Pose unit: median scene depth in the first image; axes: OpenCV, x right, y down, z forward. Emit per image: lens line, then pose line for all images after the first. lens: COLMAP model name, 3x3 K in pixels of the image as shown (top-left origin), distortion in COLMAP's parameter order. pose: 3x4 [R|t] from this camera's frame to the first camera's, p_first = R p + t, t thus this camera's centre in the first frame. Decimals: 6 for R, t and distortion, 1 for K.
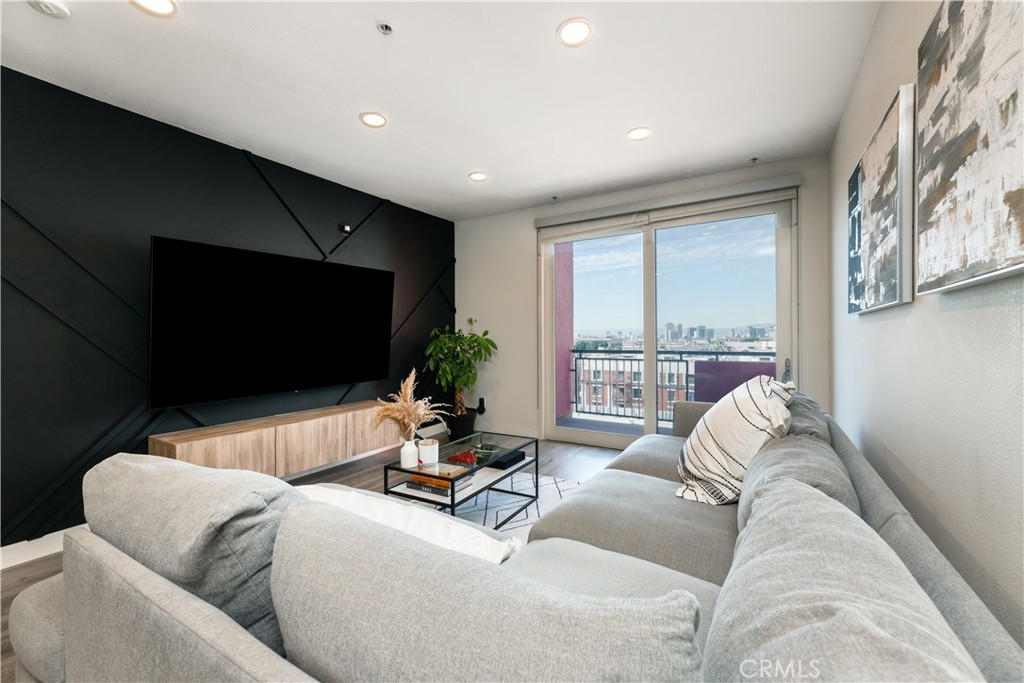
lens RADIAL K [[416.5, 0, 511.5], [0, 416.5, 335.8], [0, 0, 1]] dist [-0.001508, -0.000036]
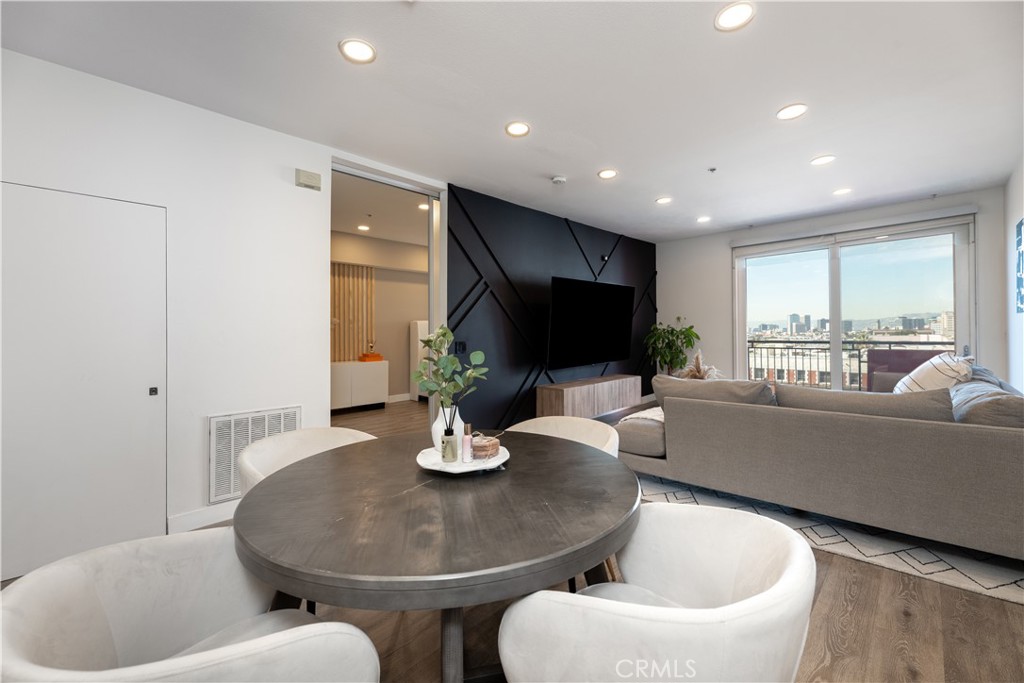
lens RADIAL K [[417.8, 0, 510.1], [0, 417.8, 330.6], [0, 0, 1]] dist [-0.000282, 0.000106]
pose [[0.972702, -0.005559, -0.231992, -0.398525], [0.005873, 0.999983, 0.000662, -0.000367], [0.231984, -0.002007, 0.972718, -0.571623]]
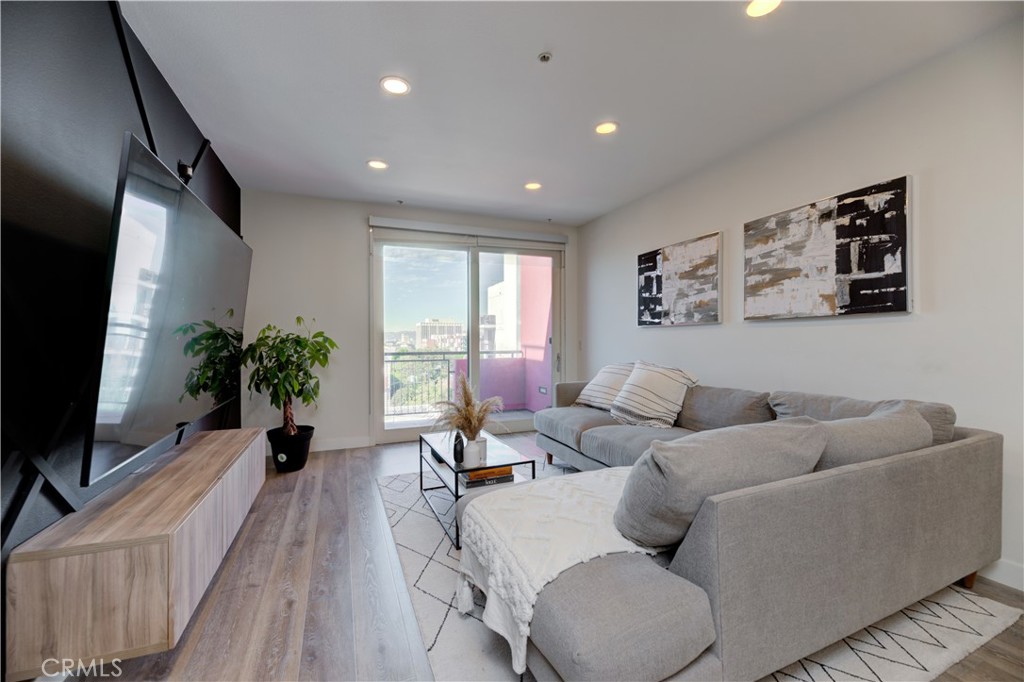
lens RADIAL K [[415.6, 0, 512.0], [0, 415.6, 341.0], [0, 0, 1]] dist [-0.000349, -0.000003]
pose [[0.588062, -0.000386, 0.808816, -0.648439], [0.000706, 1.000000, -0.000036, 0.008622], [-0.808816, 0.000592, 0.588062, 0.220739]]
